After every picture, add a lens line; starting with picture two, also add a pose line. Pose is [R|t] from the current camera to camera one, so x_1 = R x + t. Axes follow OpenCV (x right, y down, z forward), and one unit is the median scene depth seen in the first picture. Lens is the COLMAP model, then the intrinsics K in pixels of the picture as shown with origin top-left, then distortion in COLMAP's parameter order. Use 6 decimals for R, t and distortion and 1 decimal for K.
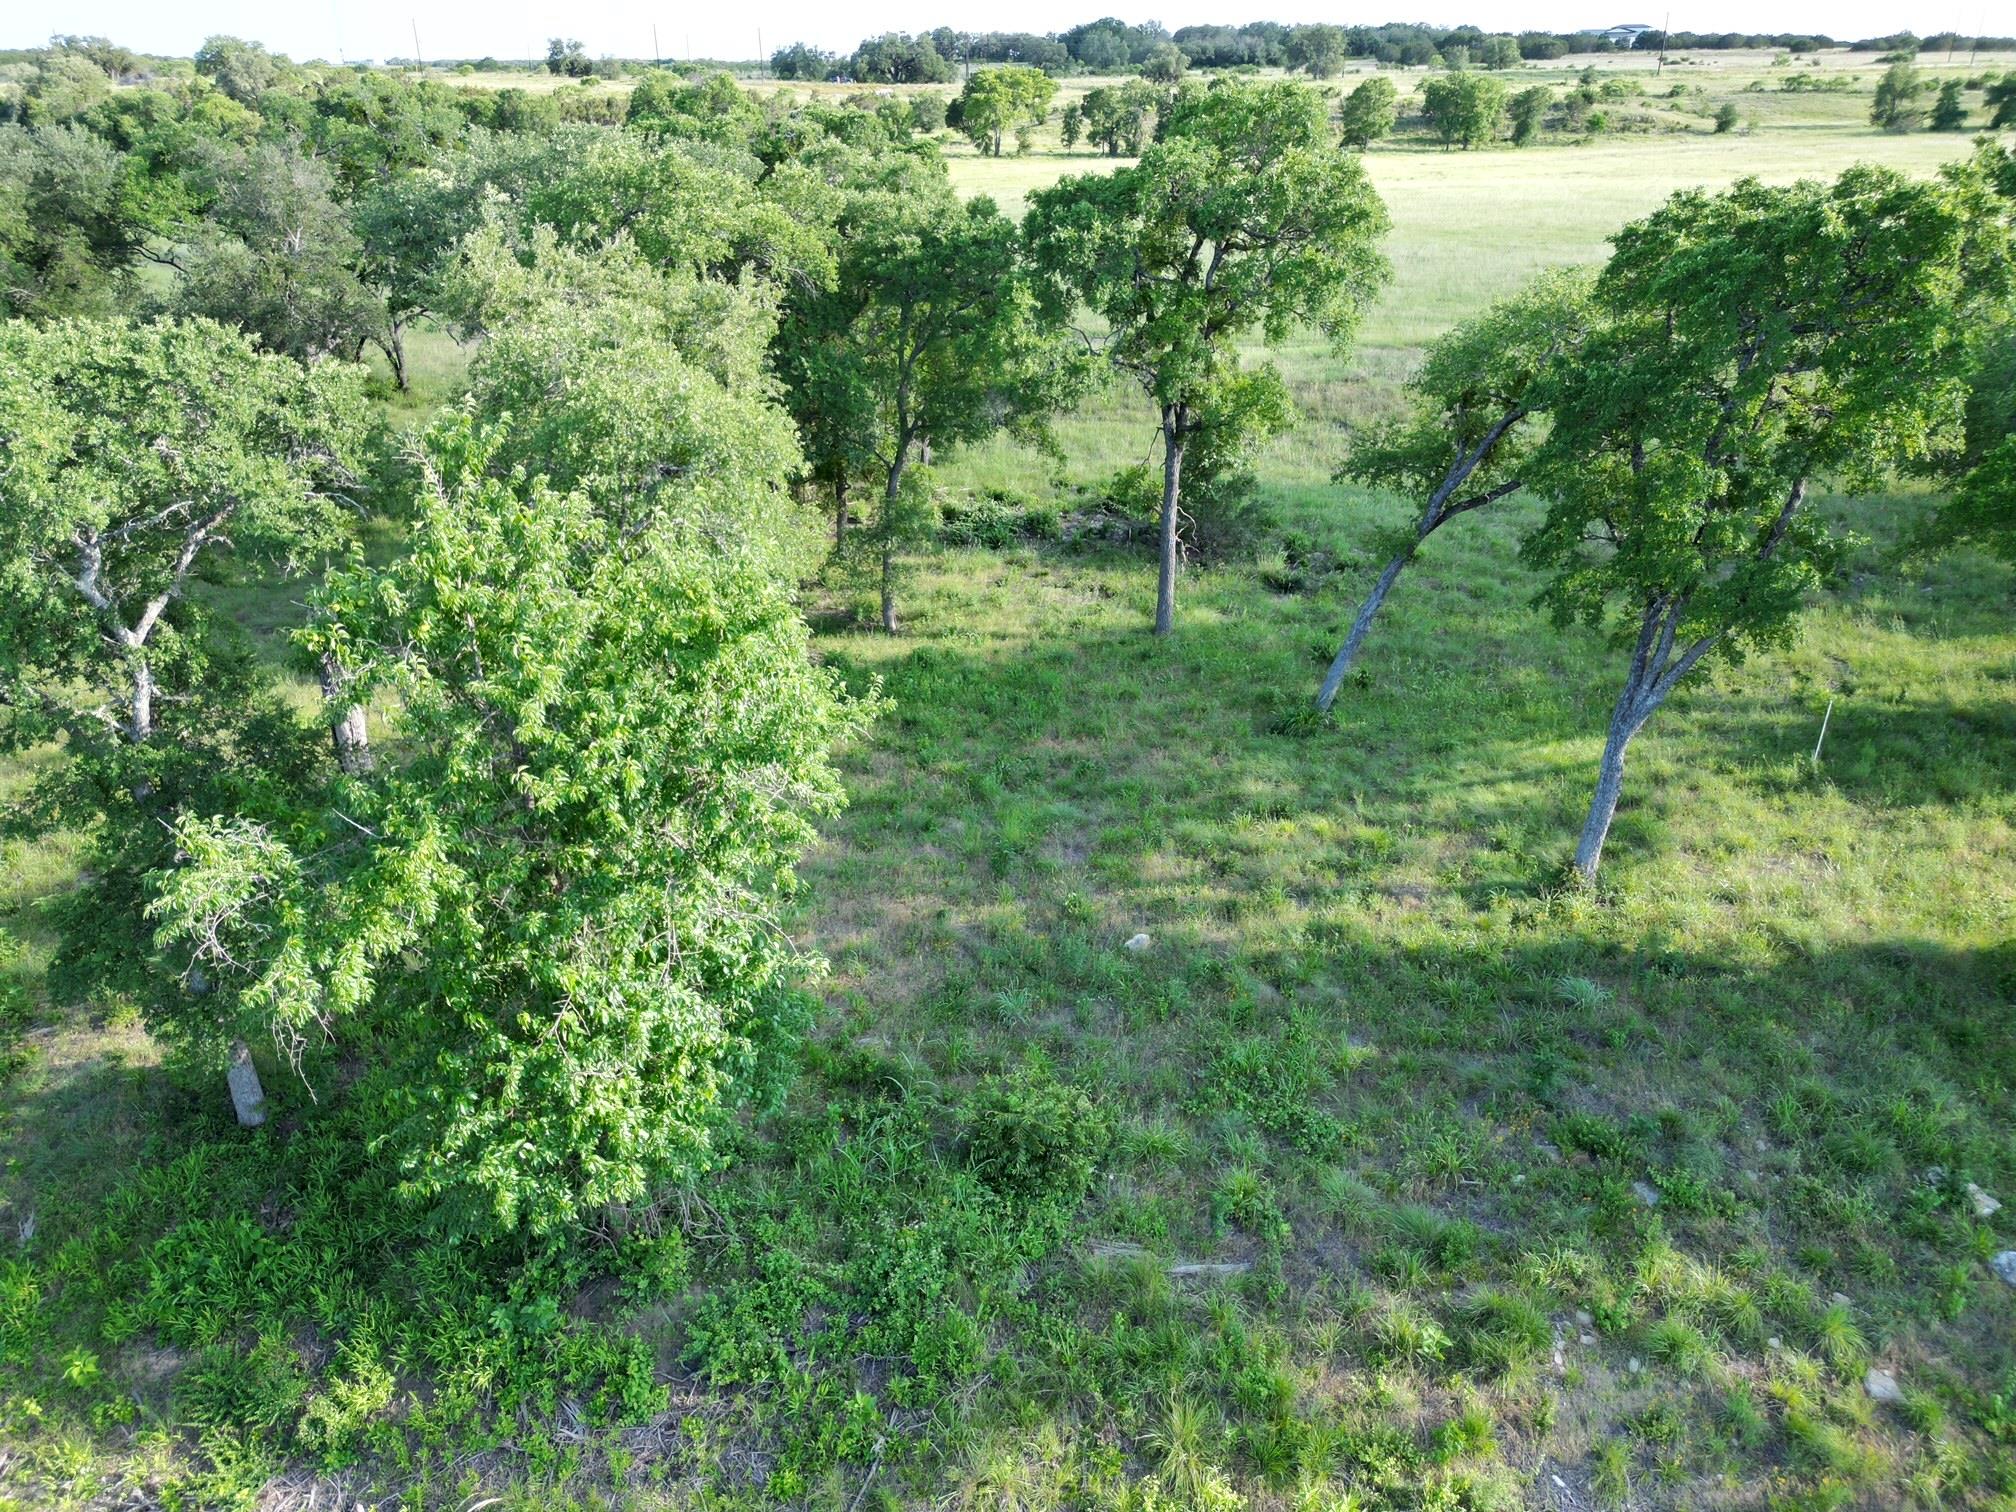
lens RADIAL K [[1437.7, 0, 991.4], [0, 1437.7, 739.5], [0, 0, 1]] dist [0.031075, -0.014614]
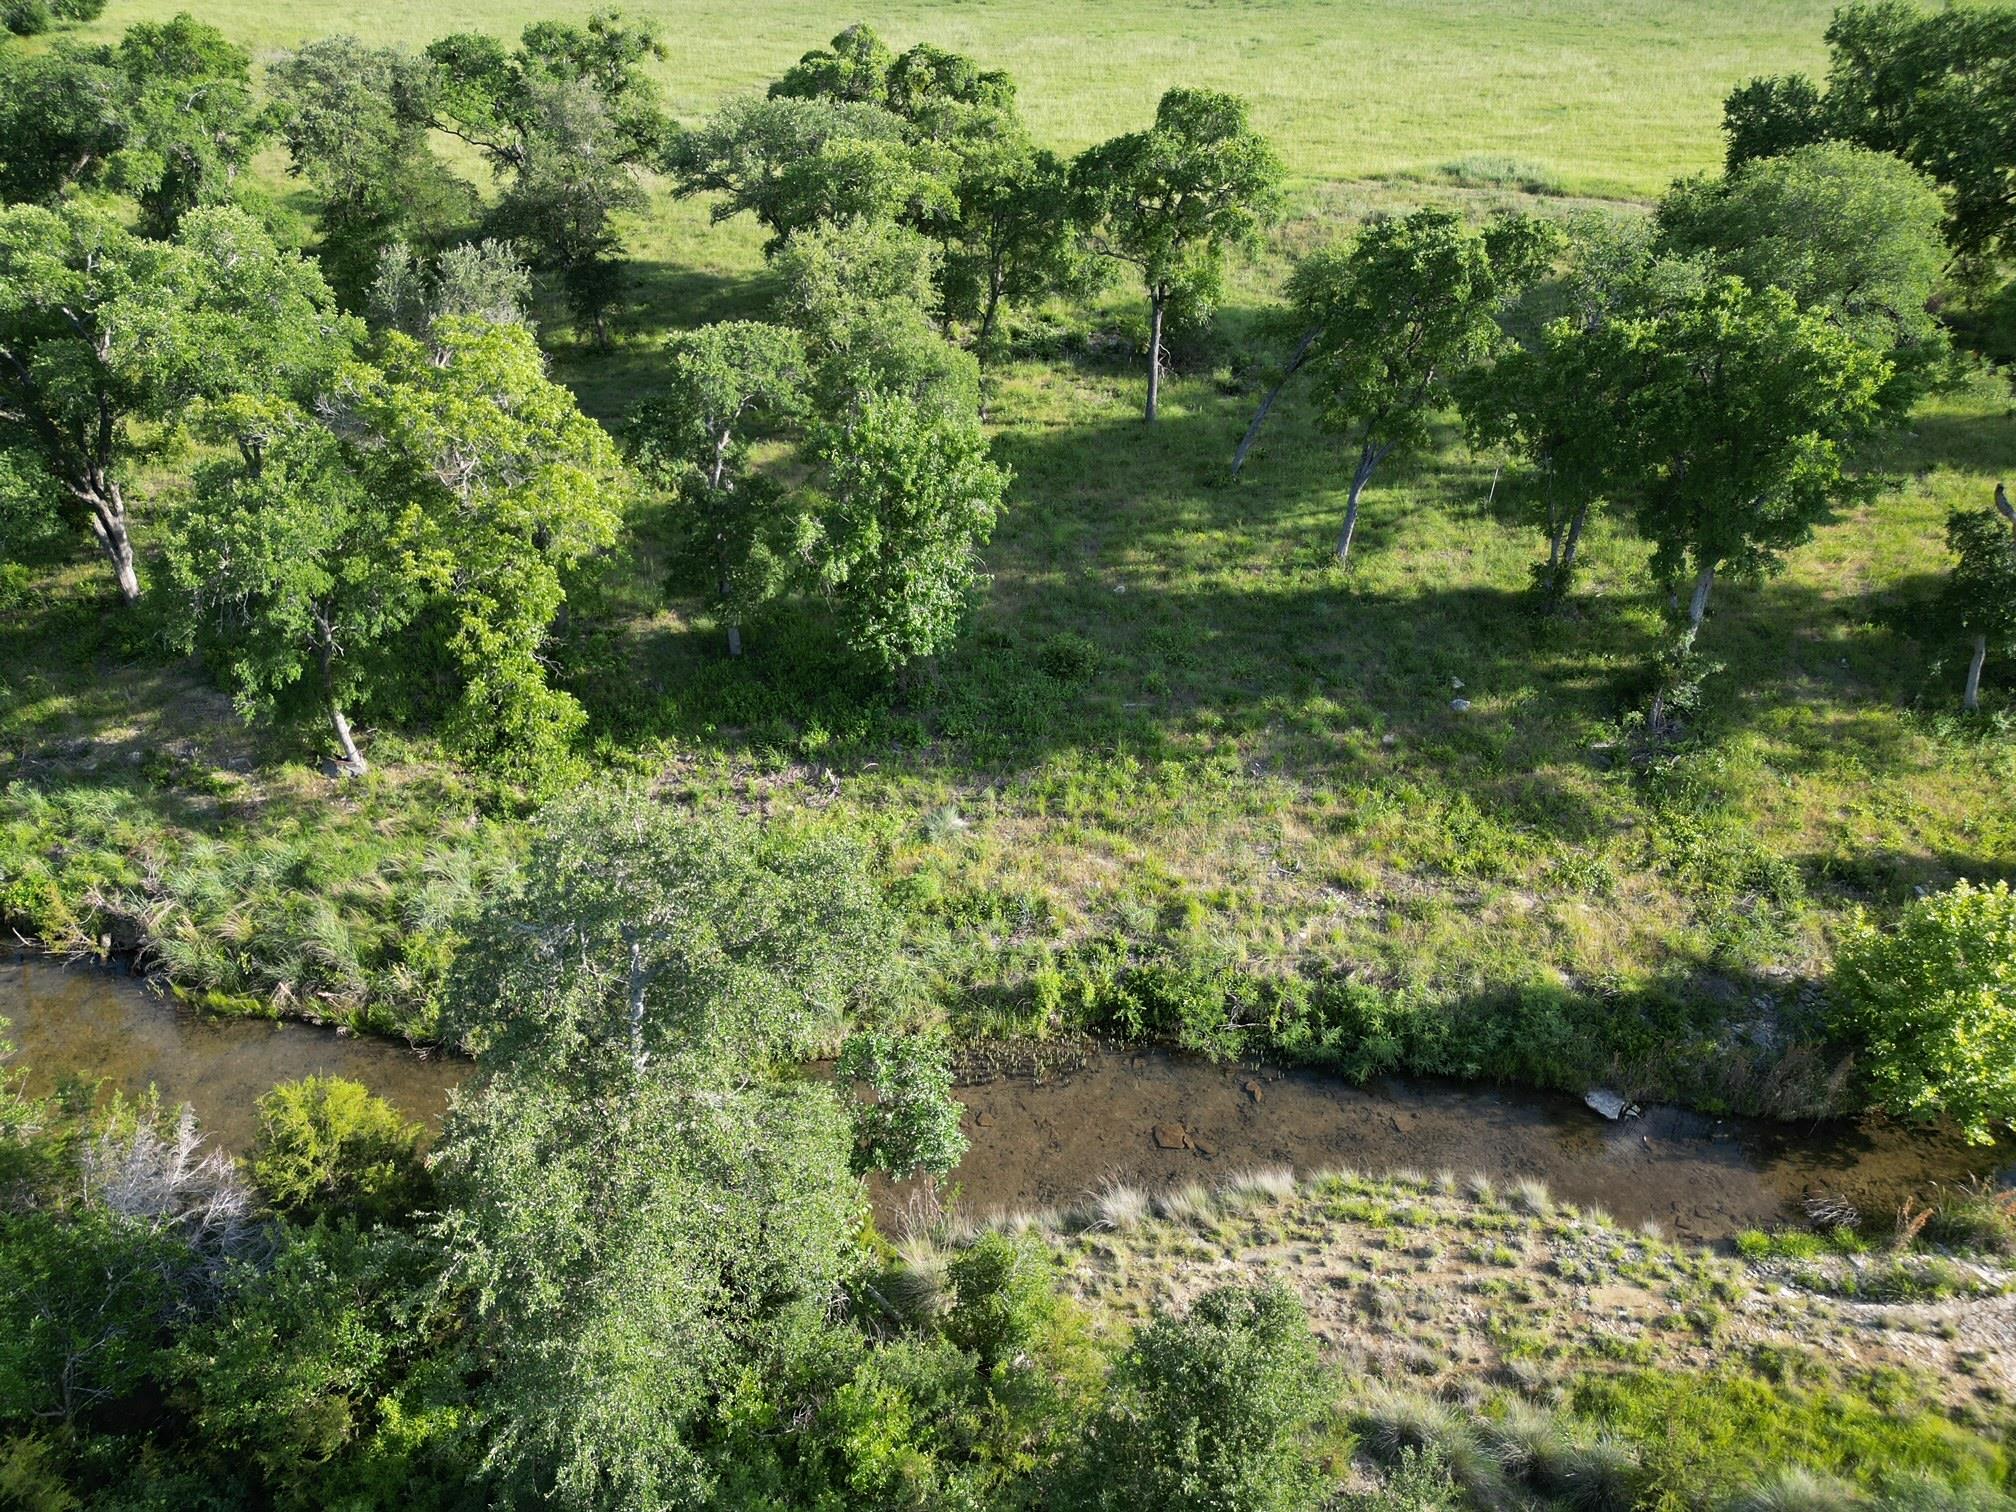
lens RADIAL K [[1437.7, 0, 985.3], [0, 1437.7, 777.0], [0, 0, 1]] dist [0.031075, -0.014614]
pose [[0.999707, 0.009973, -0.022062, -0.036307], [-0.005374, 0.979888, 0.199475, -0.006133], [0.023607, -0.199298, 0.979655, -0.920524]]
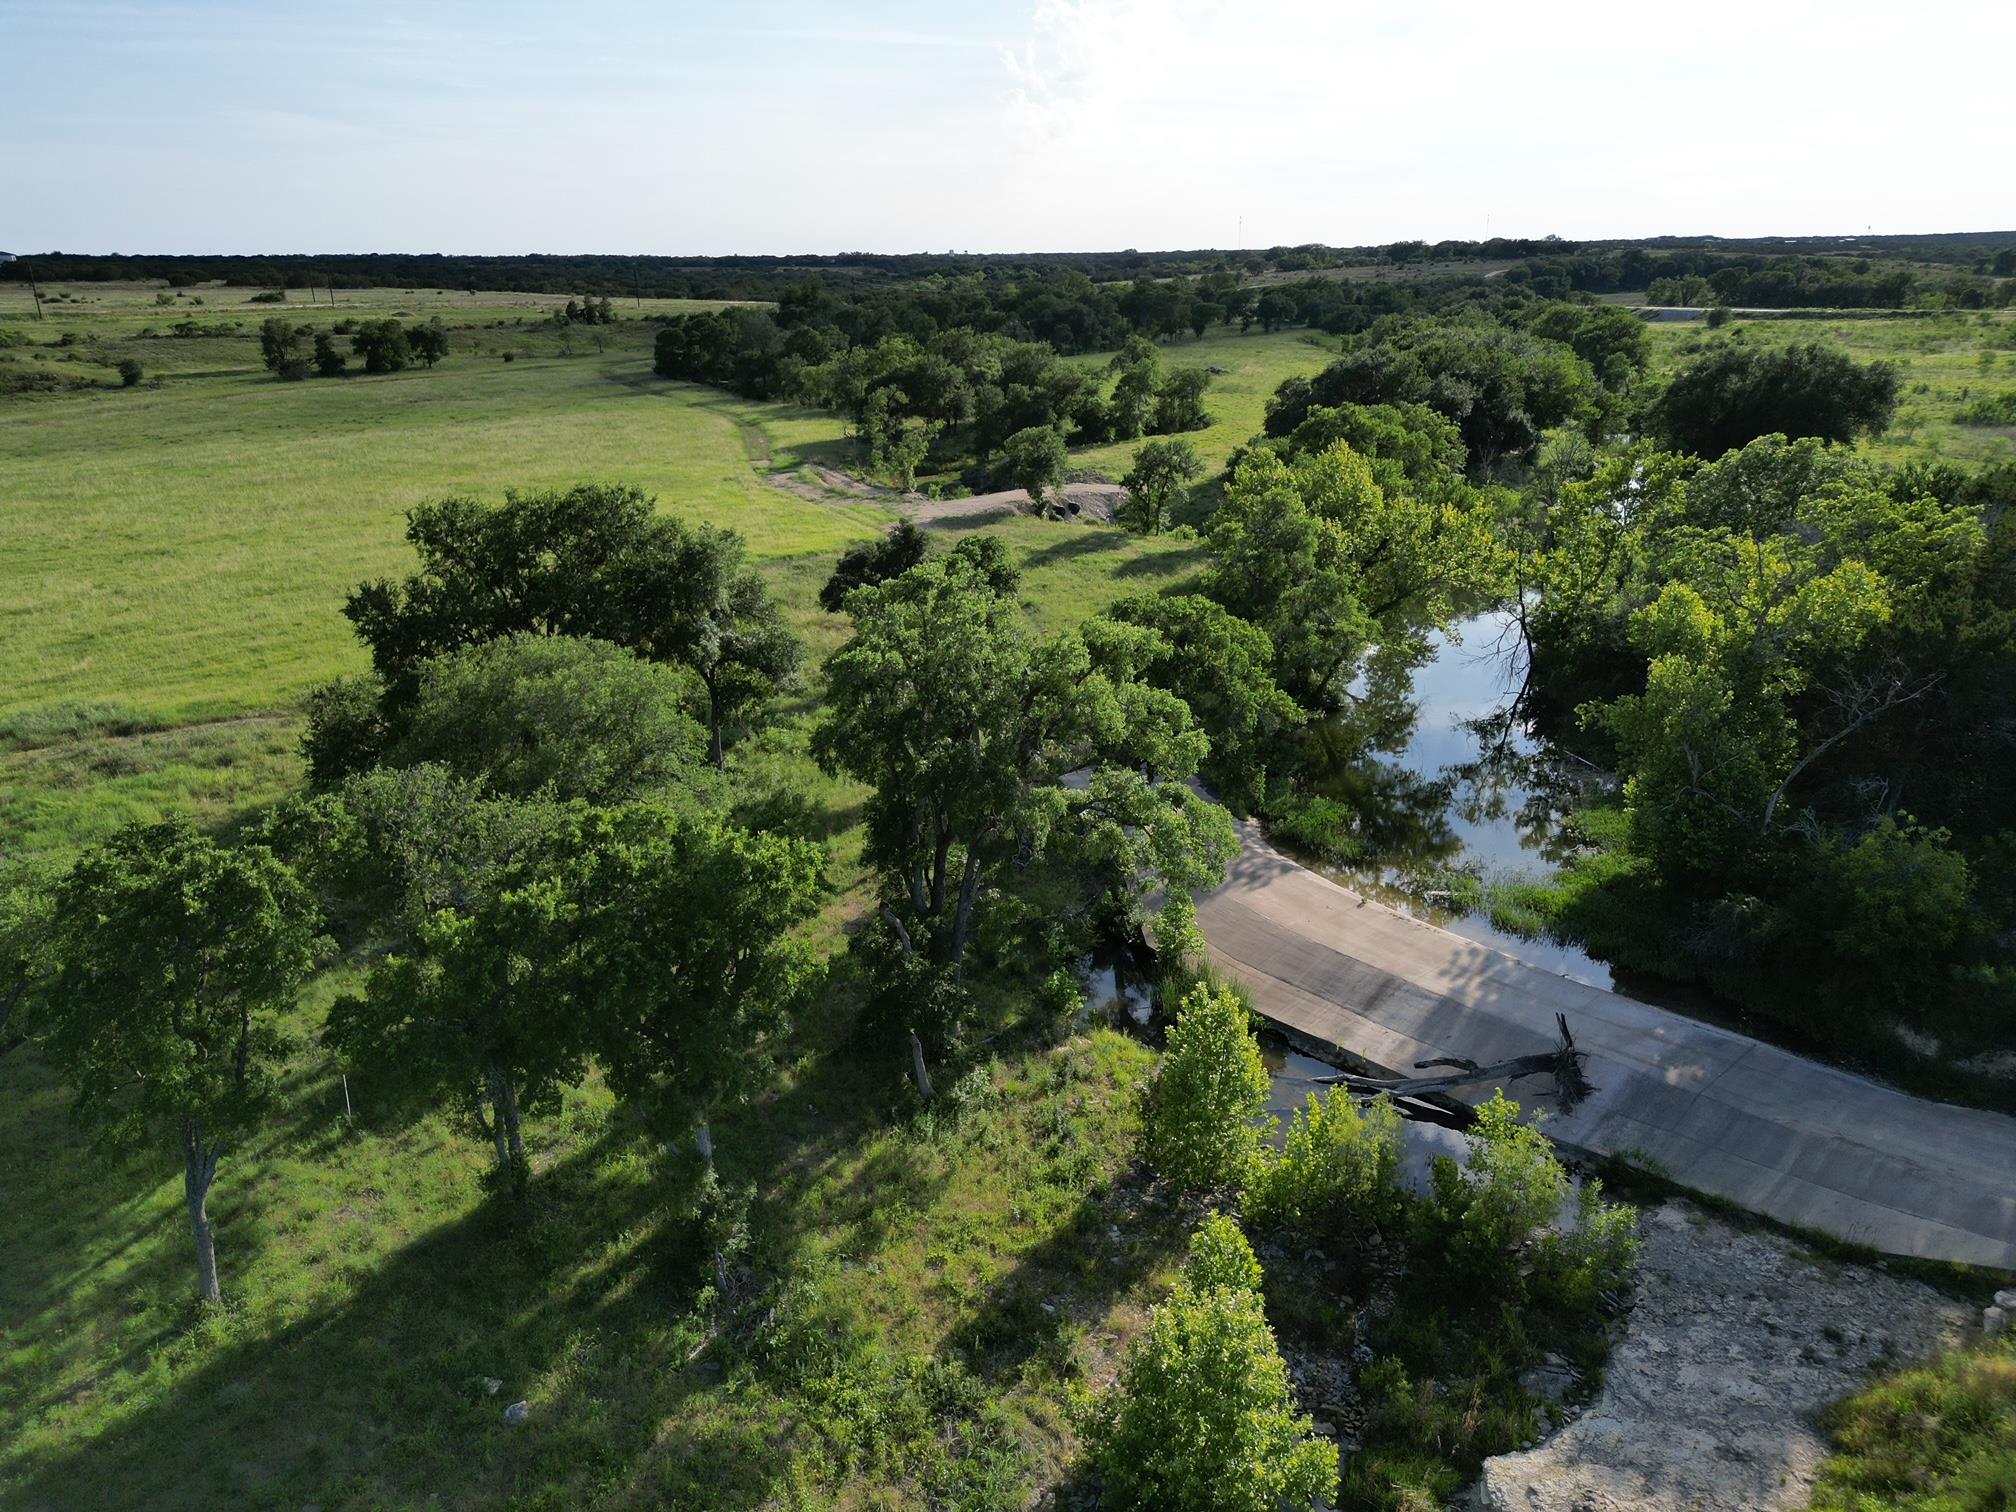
lens RADIAL K [[1437.7, 0, 1003.8], [0, 1437.7, 765.6], [0, 0, 1]] dist [0.031075, -0.014614]
pose [[0.578575, -0.273015, 0.768579, -0.068598], [0.345138, 0.935741, 0.072580, -0.194322], [-0.739006, 0.223273, 0.635625, -0.482118]]
